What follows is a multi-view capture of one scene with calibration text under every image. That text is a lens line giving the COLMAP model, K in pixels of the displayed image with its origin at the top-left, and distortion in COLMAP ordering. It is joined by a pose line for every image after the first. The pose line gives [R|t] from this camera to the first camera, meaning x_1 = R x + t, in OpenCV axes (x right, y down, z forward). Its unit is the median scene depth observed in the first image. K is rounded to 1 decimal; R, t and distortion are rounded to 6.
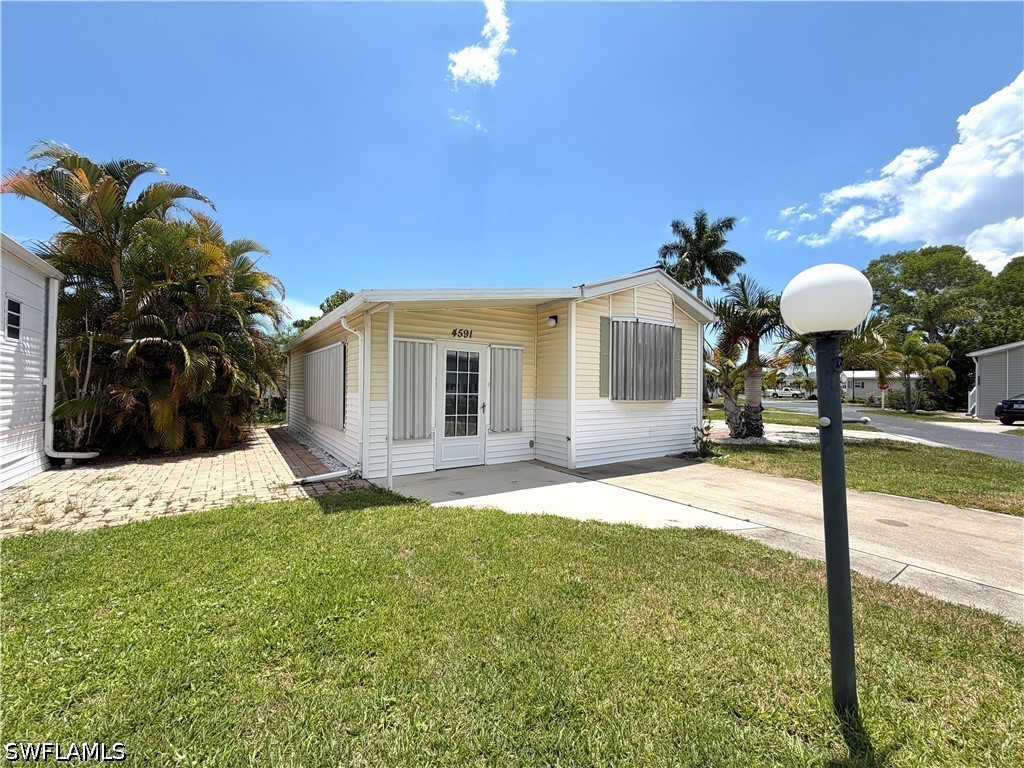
lens RADIAL K [[409.1, 0, 515.1], [0, 409.1, 381.4], [0, 0, 1]] dist [0.000496, 0.000330]
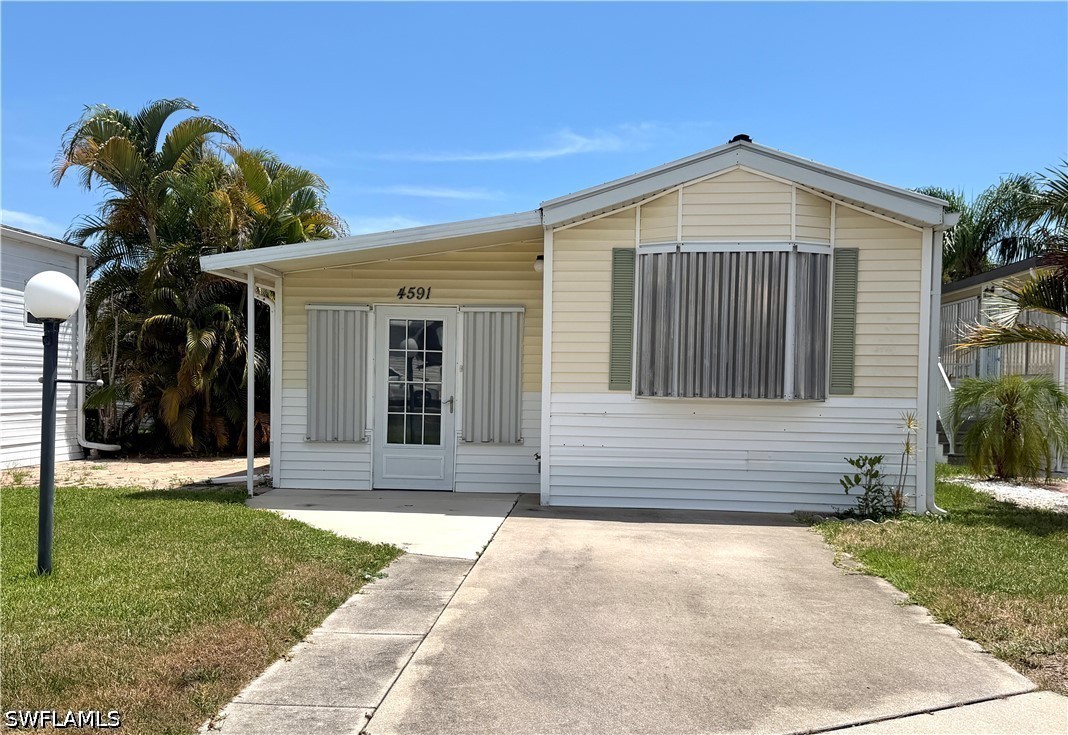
lens RADIAL K [[1054.6, 0, 530.9], [0, 1054.6, 373.7], [0, 0, 1]] dist [0.098297, 0.000000]
pose [[0.770047, -0.000906, -0.637986, 1.107156], [0.002817, 0.999994, 0.001980, 0.013104], [0.637981, -0.003322, 0.770045, -0.219897]]
